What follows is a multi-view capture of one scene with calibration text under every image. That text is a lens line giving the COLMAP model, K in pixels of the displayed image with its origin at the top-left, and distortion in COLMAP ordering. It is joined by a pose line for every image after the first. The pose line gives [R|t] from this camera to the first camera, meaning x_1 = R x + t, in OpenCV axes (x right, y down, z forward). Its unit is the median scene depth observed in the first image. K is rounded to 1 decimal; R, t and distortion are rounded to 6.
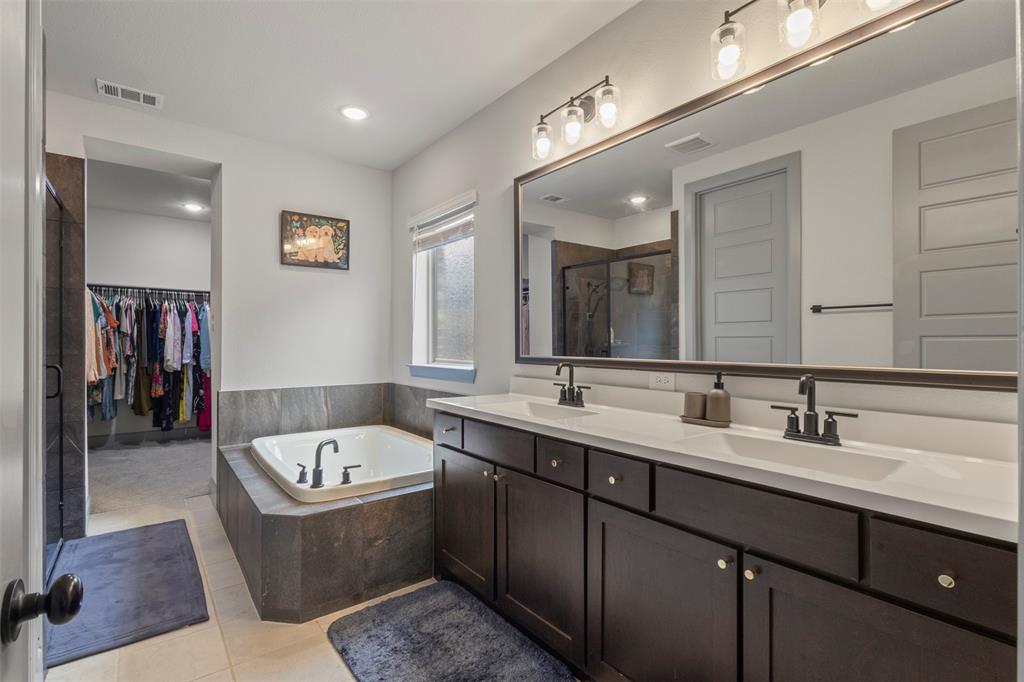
lens RADIAL K [[475.5, 0, 514.7], [0, 475.5, 346.1], [0, 0, 1]] dist [-0.003058, -0.000154]
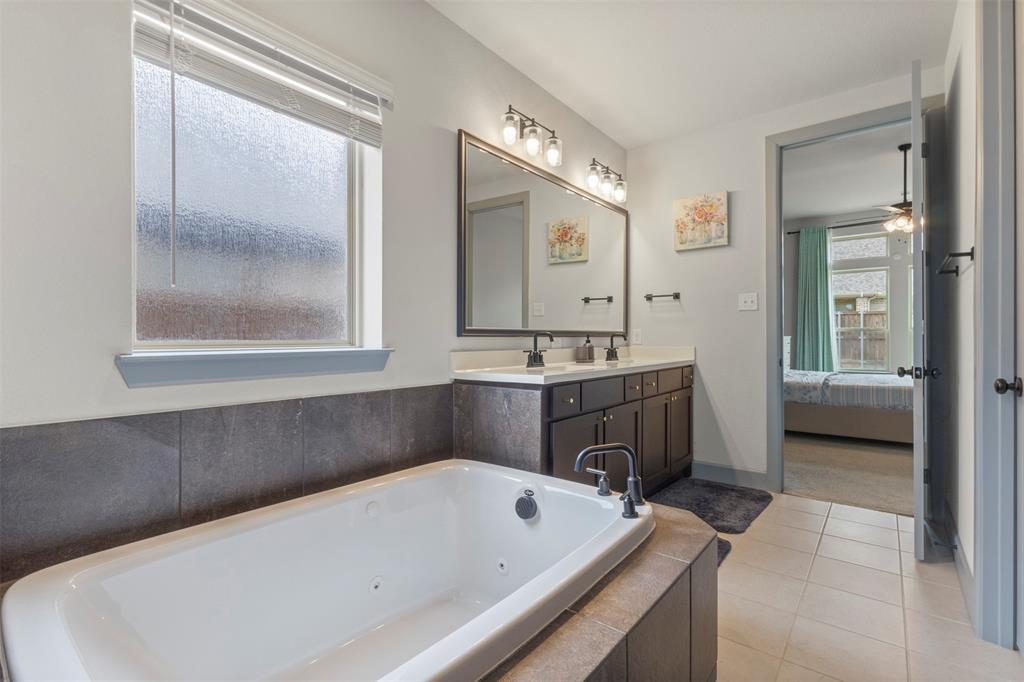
lens RADIAL K [[475.5, 0, 513.9], [0, 475.5, 338.0], [0, 0, 1]] dist [-0.003058, -0.000154]
pose [[-0.236936, -0.005539, 0.971509, -1.063551], [0.002092, 0.999979, 0.006212, 0.040772], [-0.971523, 0.003504, -0.236920, 1.330214]]
